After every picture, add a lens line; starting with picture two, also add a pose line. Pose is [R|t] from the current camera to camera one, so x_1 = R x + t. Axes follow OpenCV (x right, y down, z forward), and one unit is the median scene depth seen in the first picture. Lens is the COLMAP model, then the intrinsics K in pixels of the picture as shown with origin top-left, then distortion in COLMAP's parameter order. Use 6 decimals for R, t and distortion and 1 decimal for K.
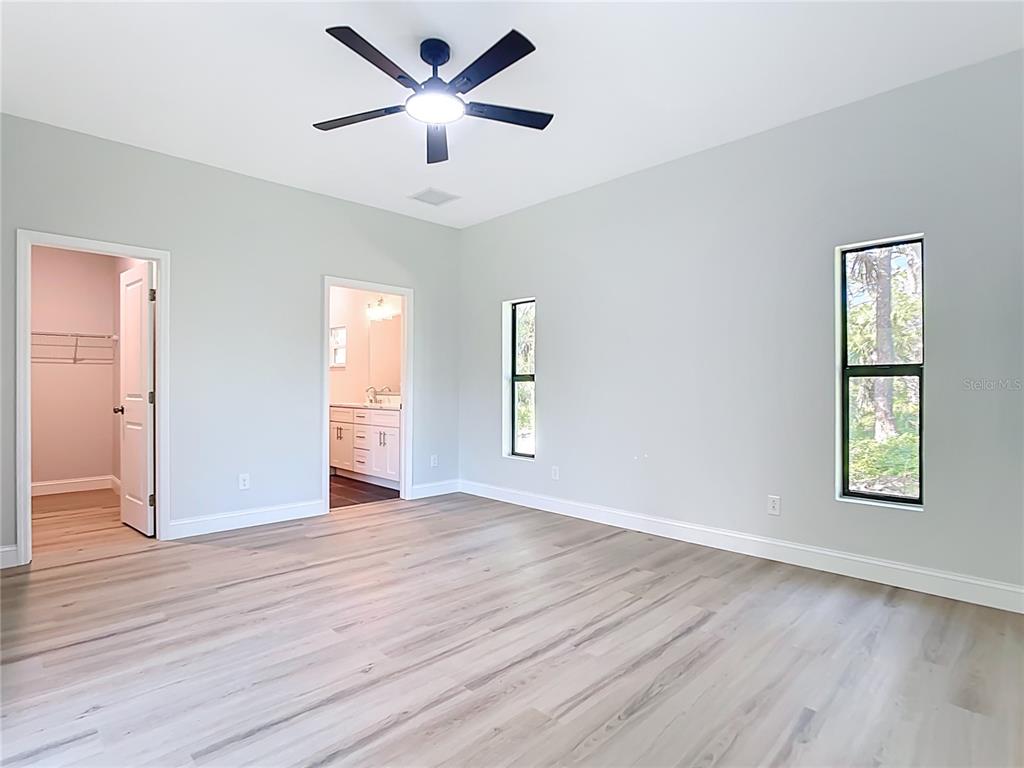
lens RADIAL K [[537.6, 0, 512.0], [0, 537.6, 384.0], [0, 0, 1]] dist [-0.036846, 0.015132]
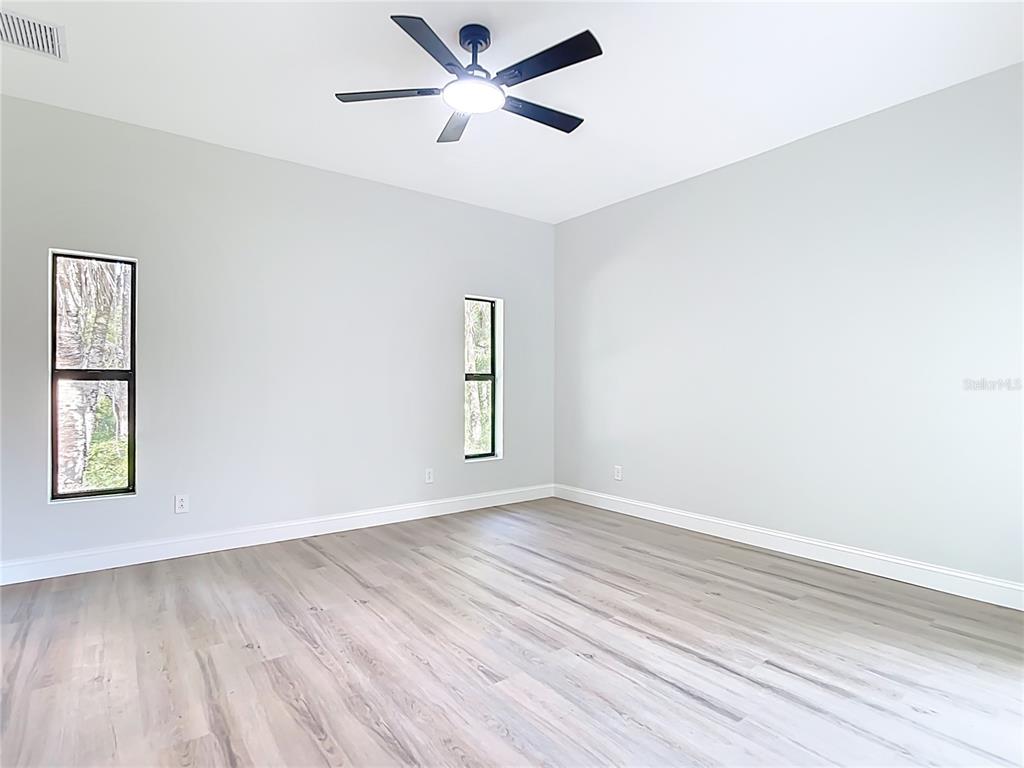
lens RADIAL K [[537.6, 0, 512.0], [0, 537.6, 384.0], [0, 0, 1]] dist [-0.036846, 0.015132]
pose [[0.132092, 0.002766, 0.991234, -1.003699], [-0.004319, 0.999988, -0.002215, -0.004129], [-0.991228, -0.003988, 0.132102, 0.748038]]
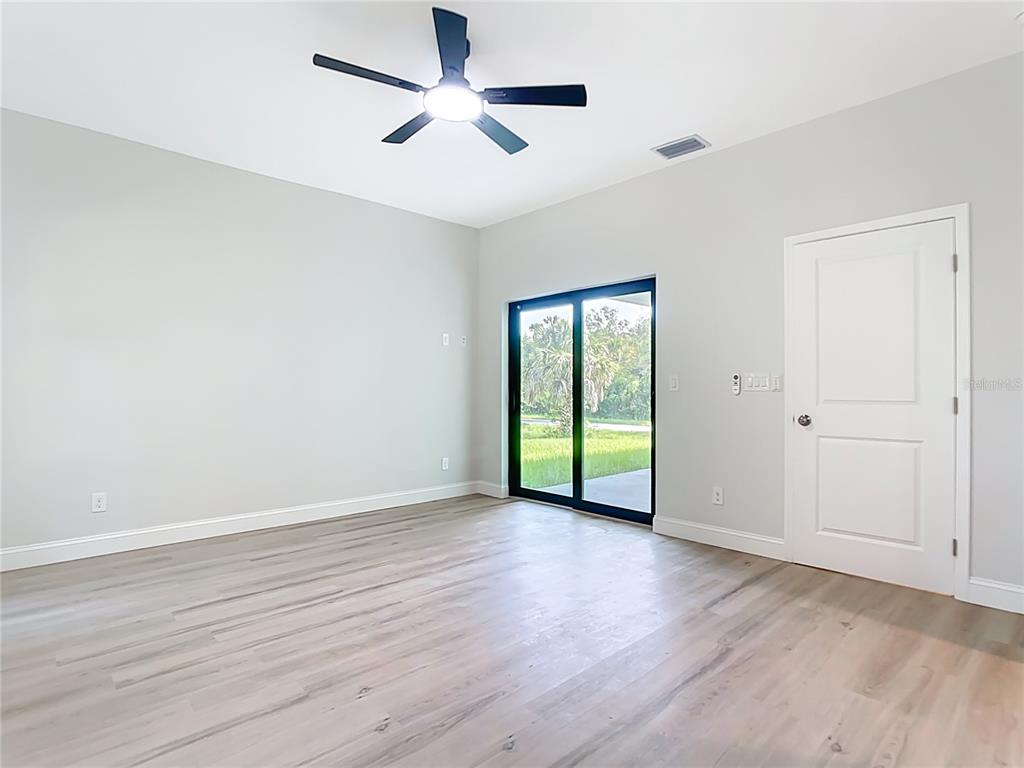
lens RADIAL K [[537.6, 0, 512.0], [0, 537.6, 384.0], [0, 0, 1]] dist [-0.036846, 0.015132]
pose [[-0.999382, -0.003999, 0.034928, -0.268227], [-0.004354, 0.999940, -0.010094, 0.007392], [-0.034886, -0.010240, -0.999339, 1.841972]]
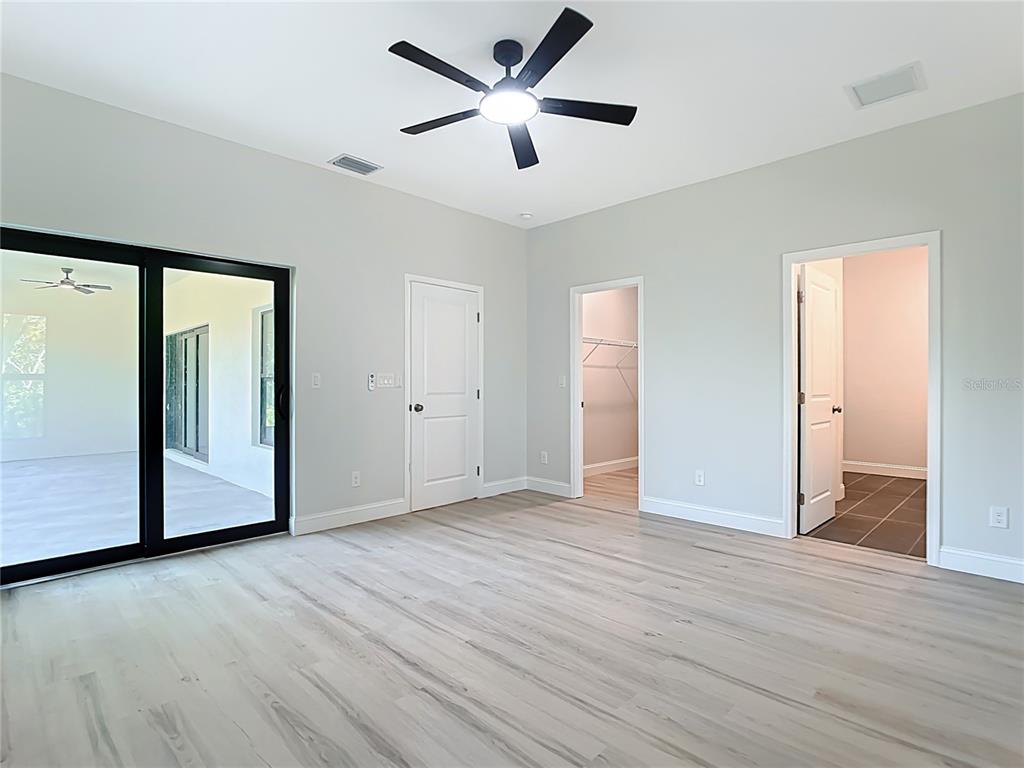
lens RADIAL K [[537.6, 0, 512.0], [0, 537.6, 384.0], [0, 0, 1]] dist [-0.036846, 0.015132]
pose [[0.010035, -0.001402, -0.999949, 0.796771], [0.002620, 0.999996, -0.001376, 0.001207], [0.999946, -0.002606, 0.010039, 0.925584]]
